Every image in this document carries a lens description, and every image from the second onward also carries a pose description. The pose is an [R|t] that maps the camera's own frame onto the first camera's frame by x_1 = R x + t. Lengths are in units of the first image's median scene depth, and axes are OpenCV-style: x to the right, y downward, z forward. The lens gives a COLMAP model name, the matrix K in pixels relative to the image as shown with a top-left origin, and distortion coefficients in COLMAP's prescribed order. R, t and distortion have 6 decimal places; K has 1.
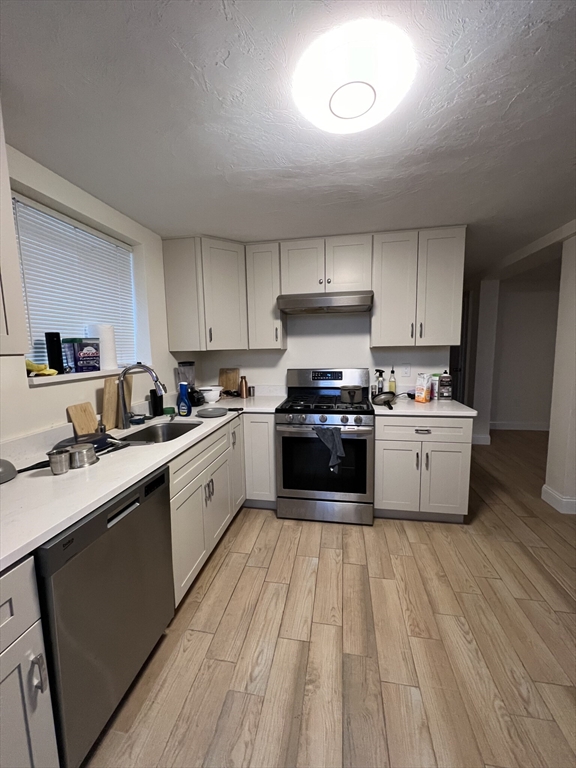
lens RADIAL K [[306.4, 0, 286.3], [0, 306.4, 383.1], [0, 0, 1]] dist [-0.002336, 0.000664]
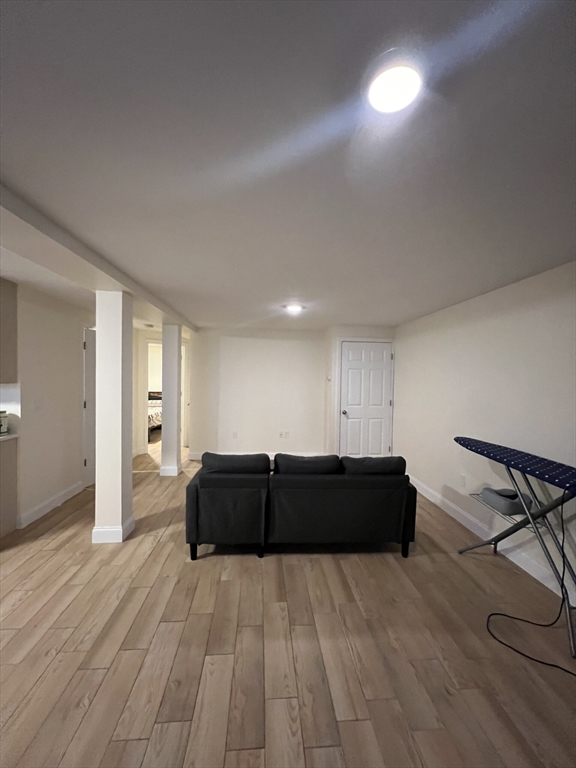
lens RADIAL K [[306.4, 0, 286.3], [0, 306.4, 383.1], [0, 0, 1]] dist [-0.002336, 0.000664]
pose [[0.965758, 0.031893, 0.257476, 1.676056], [-0.008910, 0.995907, -0.089940, -0.057477], [-0.259291, 0.084566, 0.962090, -0.345365]]
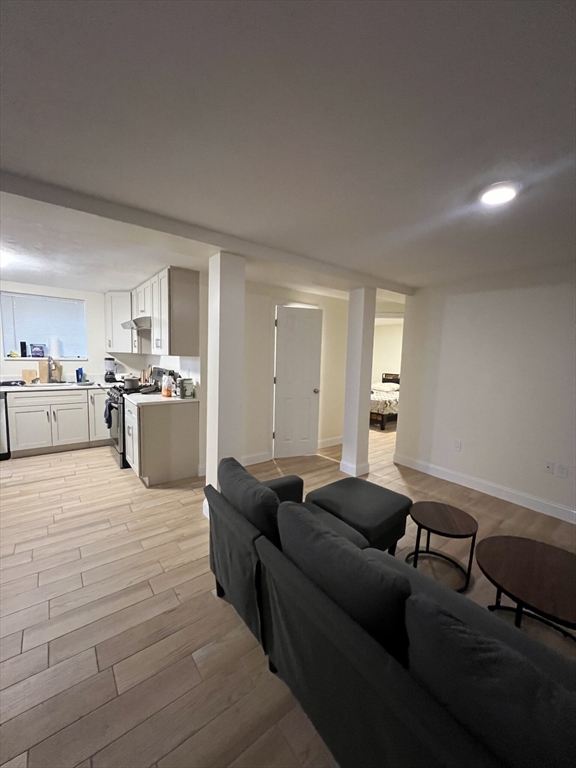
lens RADIAL K [[306.4, 0, 286.3], [0, 306.4, 383.1], [0, 0, 1]] dist [-0.002336, 0.000664]
pose [[0.743875, 0.110094, -0.659189, 2.379887], [-0.120555, 0.992263, 0.029680, -0.140664], [0.657356, 0.057390, 0.751392, 0.455527]]
